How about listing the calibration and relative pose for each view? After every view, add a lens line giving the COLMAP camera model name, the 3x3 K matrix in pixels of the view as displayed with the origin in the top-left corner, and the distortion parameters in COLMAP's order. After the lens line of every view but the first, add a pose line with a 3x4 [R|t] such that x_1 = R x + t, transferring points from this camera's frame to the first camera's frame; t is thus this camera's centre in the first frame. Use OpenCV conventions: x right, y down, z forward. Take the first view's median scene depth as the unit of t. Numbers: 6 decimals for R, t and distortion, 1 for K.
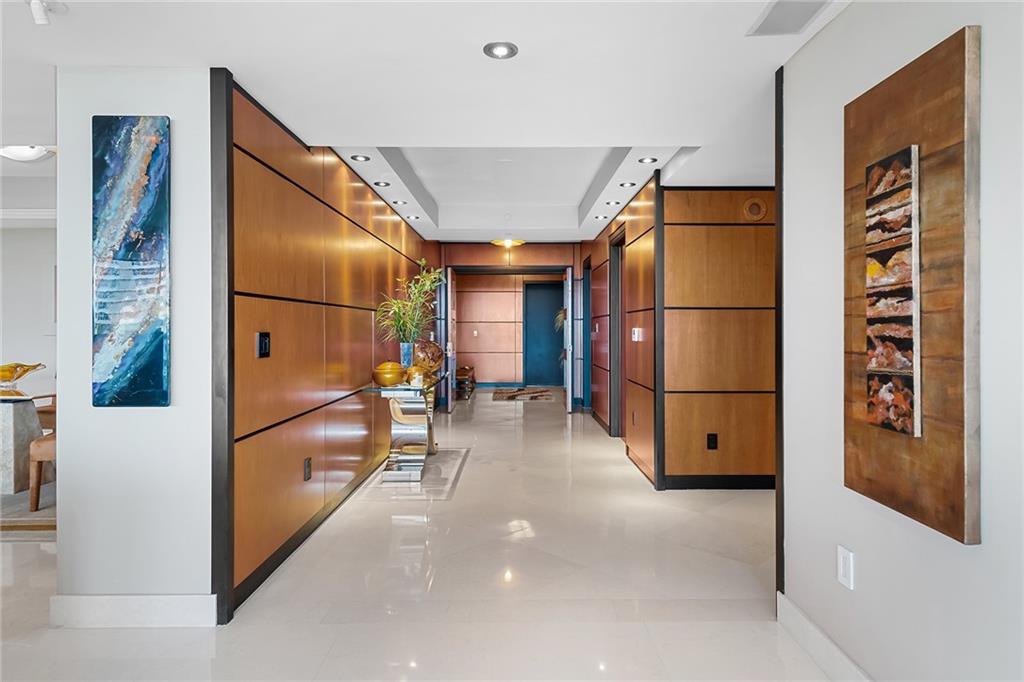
lens RADIAL K [[629.3, 0, 512.8], [0, 629.3, 337.0], [0, 0, 1]] dist [0.002885, 0.000523]
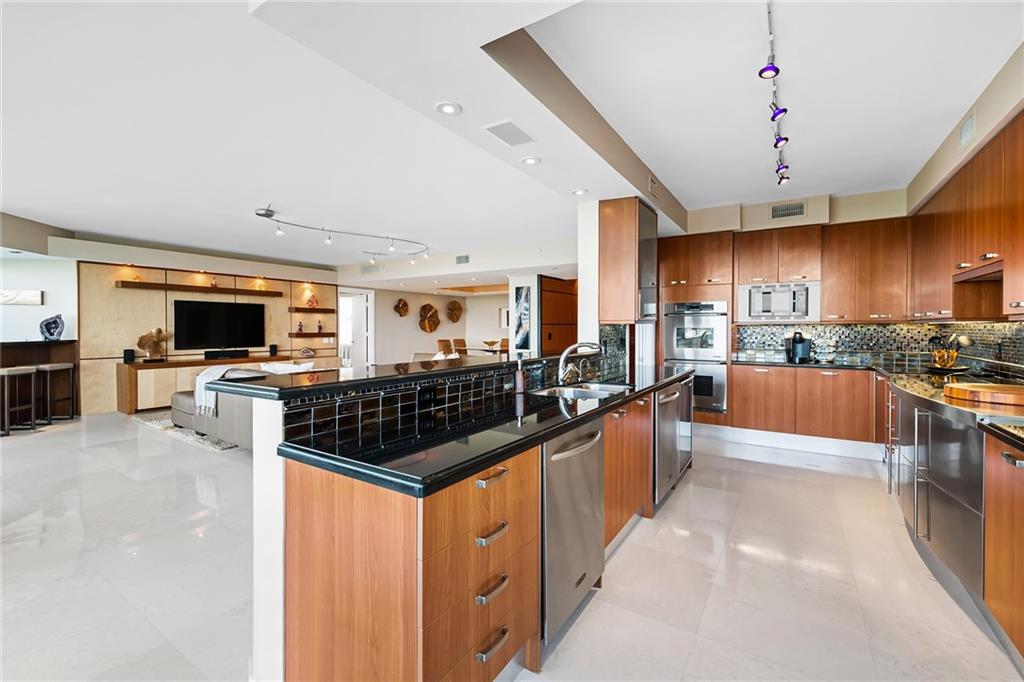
lens RADIAL K [[433.0, 0, 510.3], [0, 433.0, 338.7], [0, 0, 1]] dist [0.002486, -0.000588]
pose [[0.843634, 0.013195, -0.536756, 1.019920], [-0.003978, 0.999824, 0.018326, -0.026180], [0.536904, -0.013326, 0.843538, -1.718258]]
